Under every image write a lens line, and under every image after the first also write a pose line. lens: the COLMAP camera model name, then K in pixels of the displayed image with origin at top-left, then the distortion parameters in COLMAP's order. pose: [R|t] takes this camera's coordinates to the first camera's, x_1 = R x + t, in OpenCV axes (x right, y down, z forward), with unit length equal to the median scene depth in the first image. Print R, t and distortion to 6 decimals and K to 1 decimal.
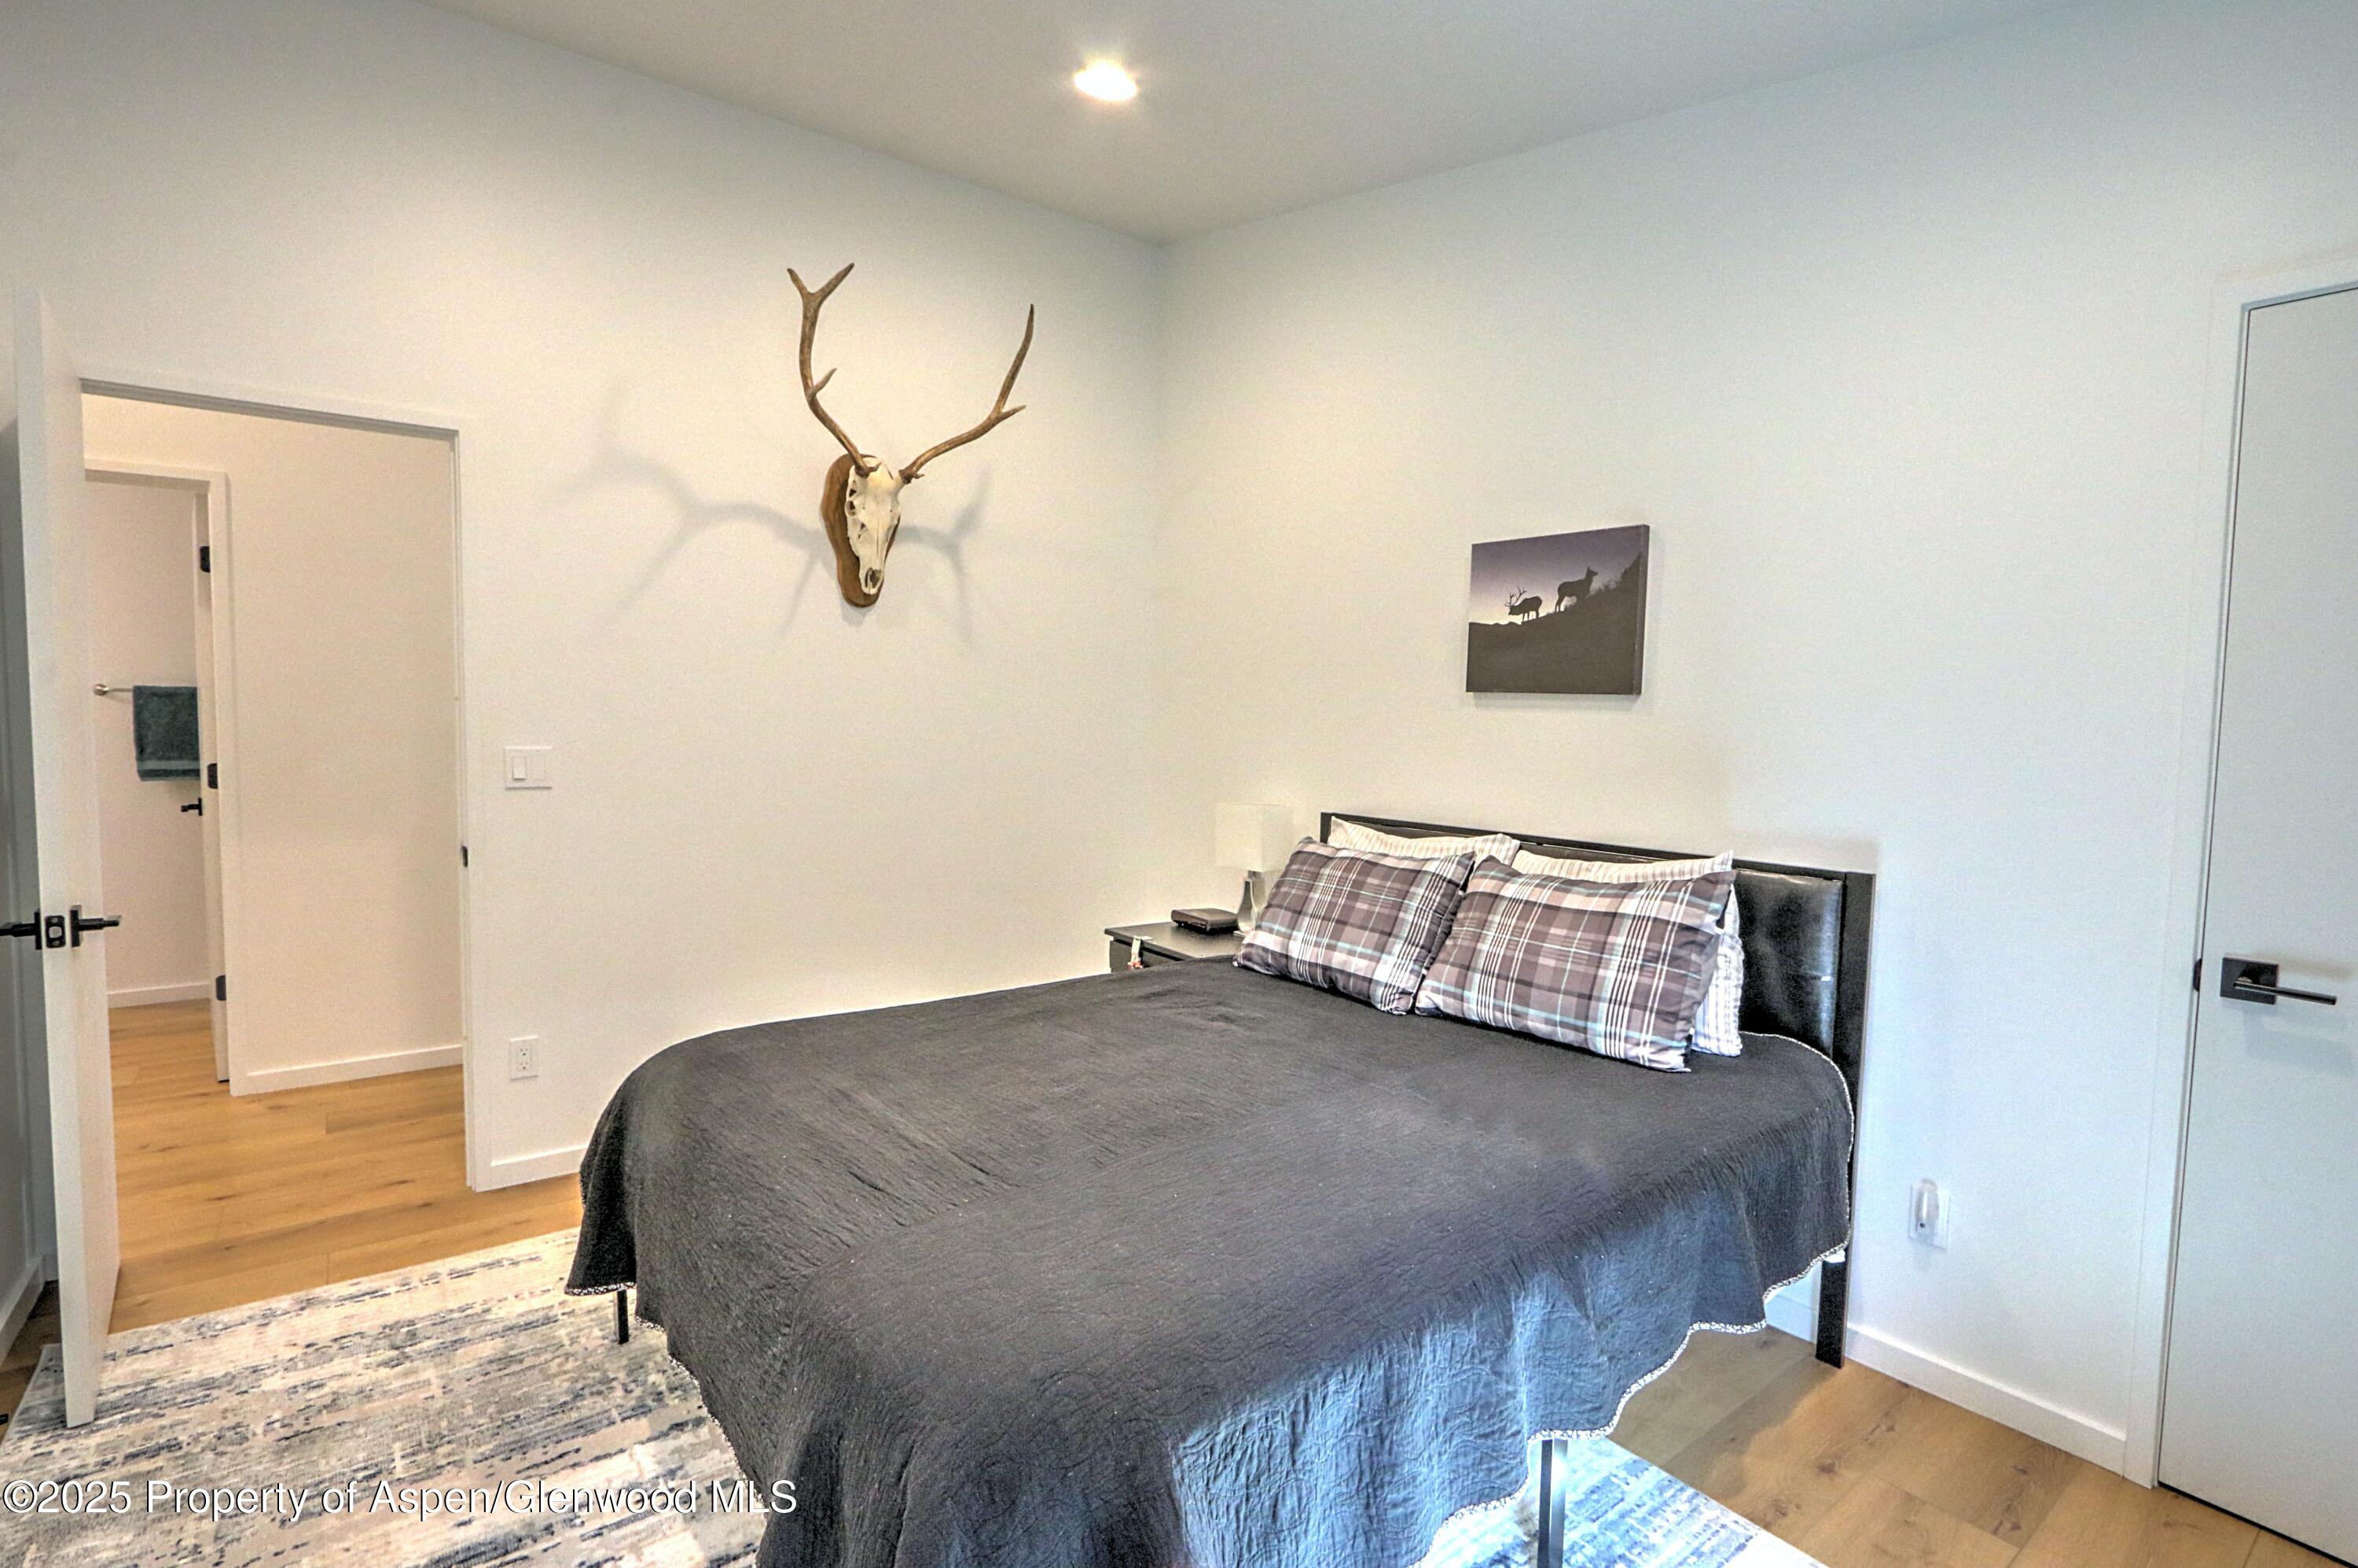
lens RADIAL K [[1118.5, 0, 1178.4], [0, 1118.5, 784.1], [0, 0, 1]] dist [-0.000584, -0.000021]
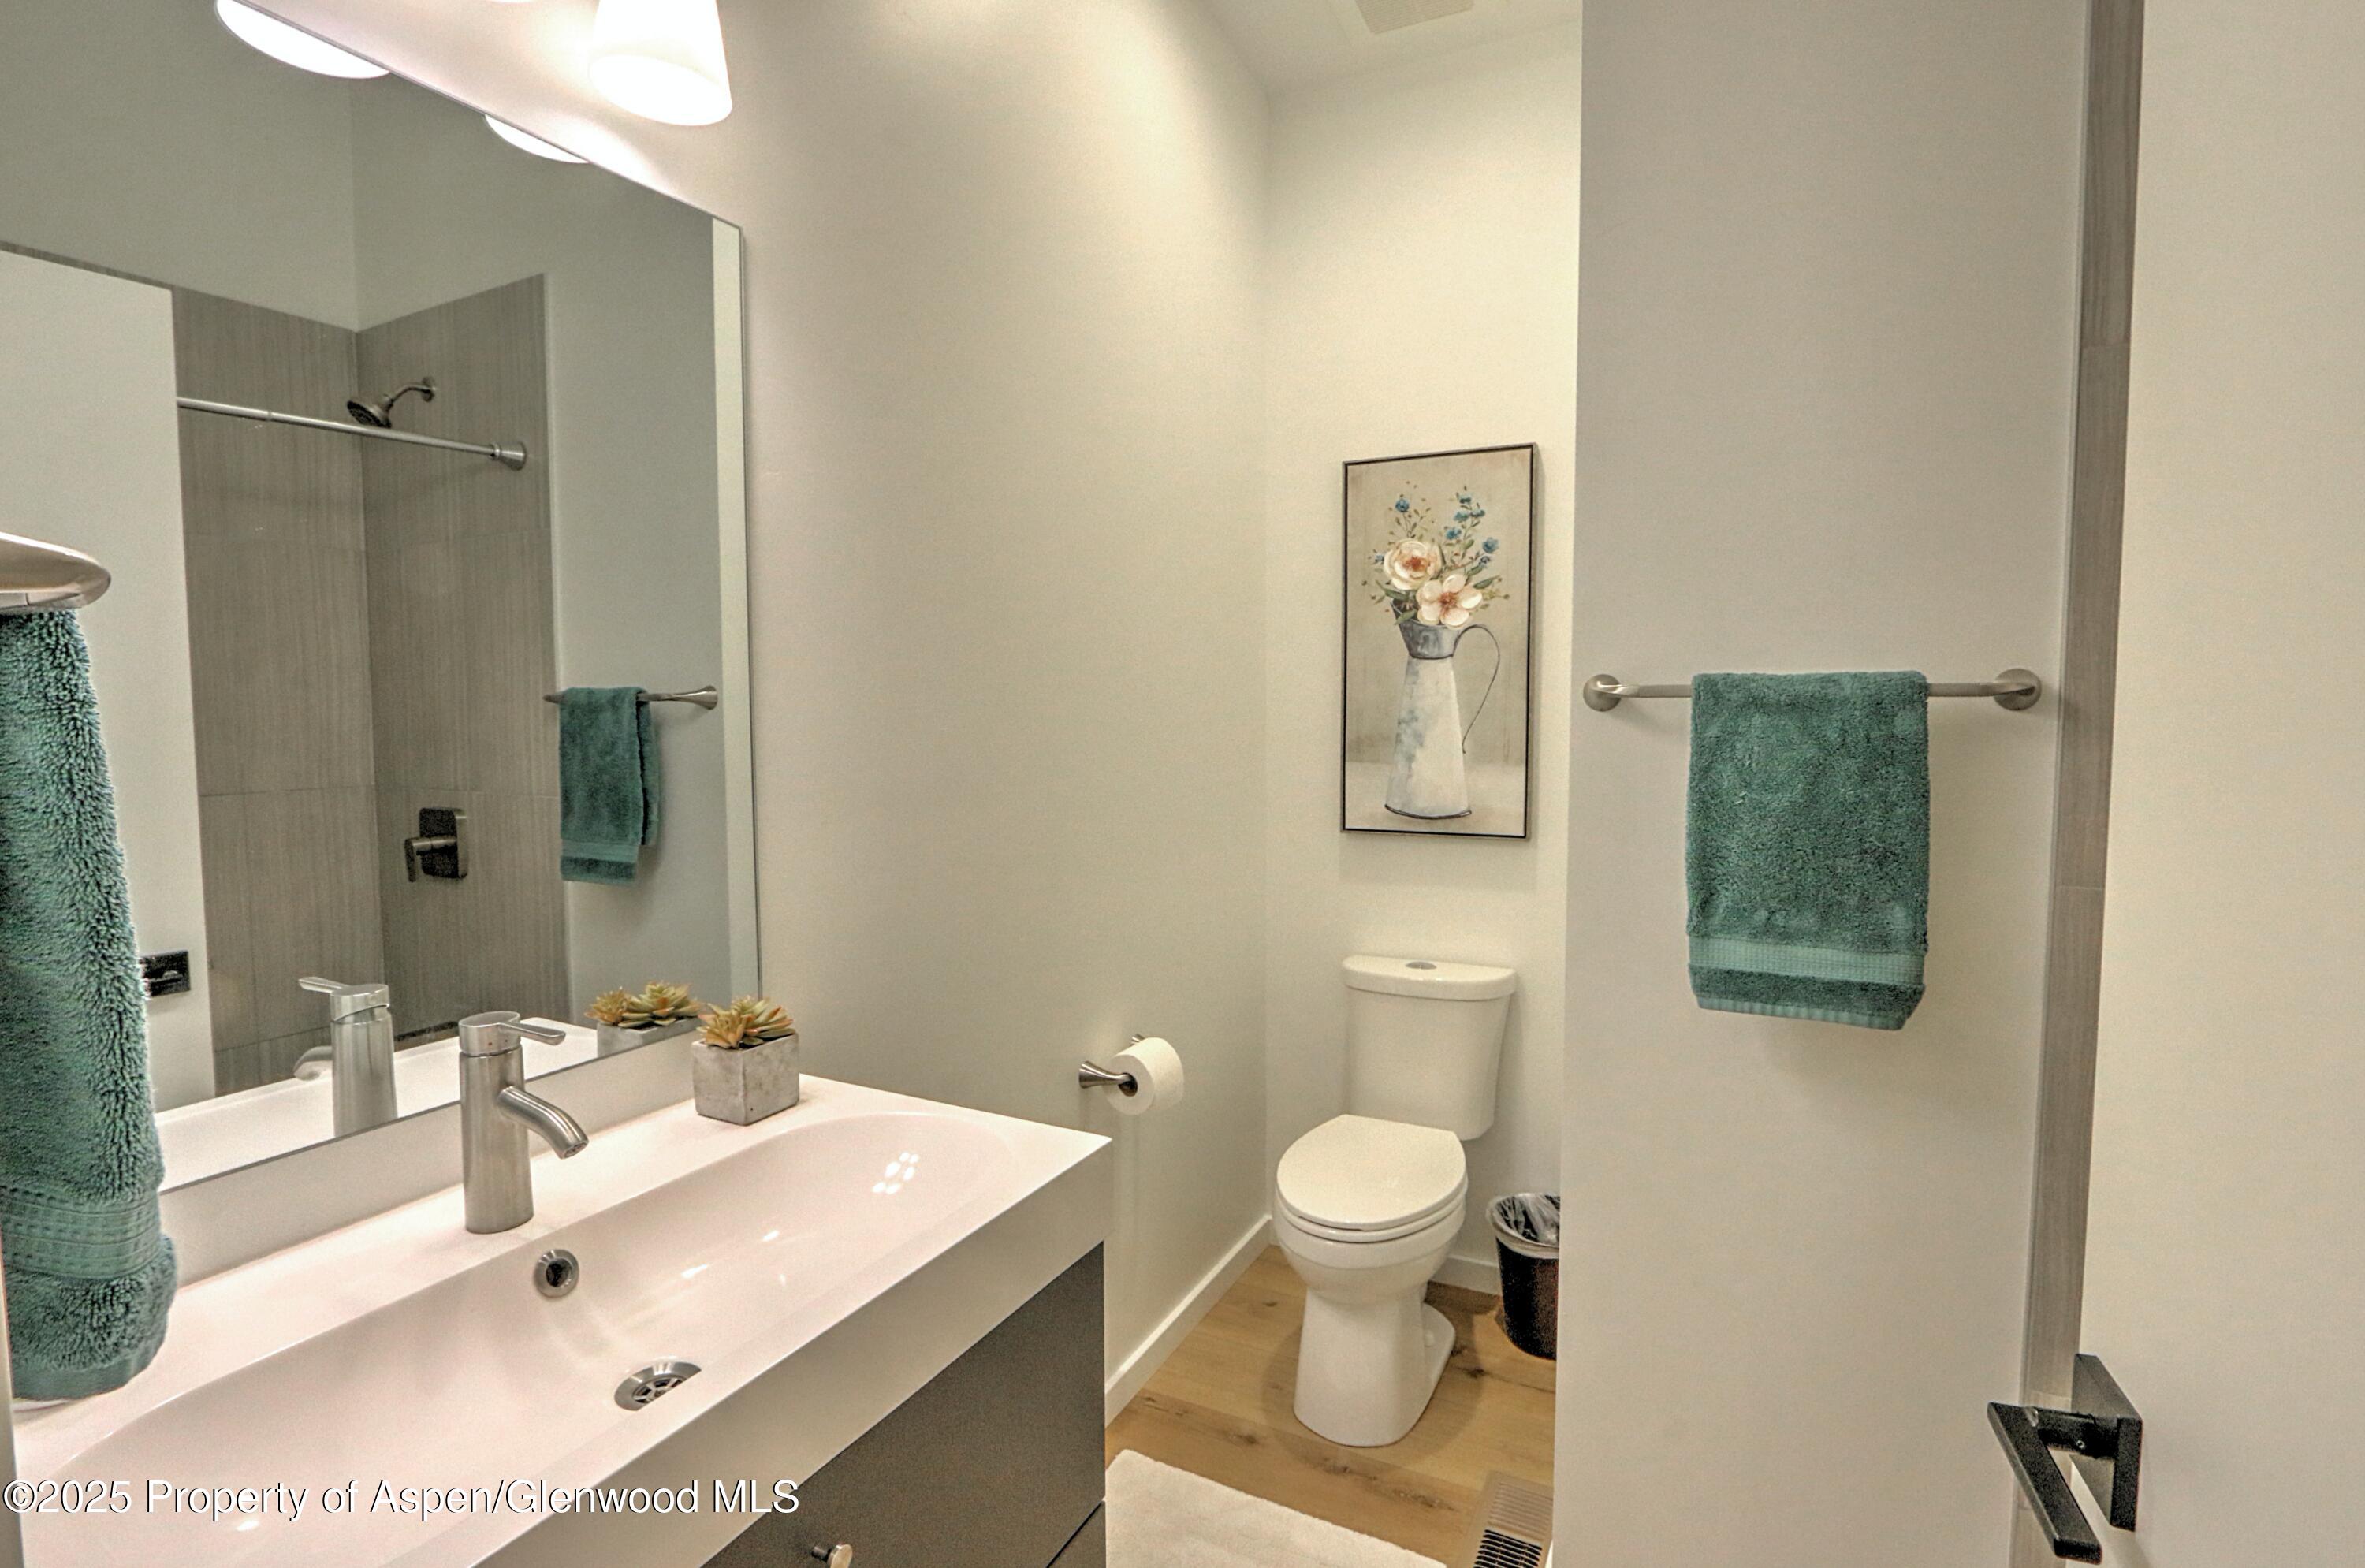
lens RADIAL K [[1121.8, 0, 1180.3], [0, 1121.8, 779.3], [0, 0, 1]] dist [-0.000584, -0.000021]
pose [[0.454617, 0.045306, -0.889534, -0.731437], [-0.056313, 0.998169, 0.022059, -0.059637], [0.888905, 0.040064, 0.456336, 0.744082]]
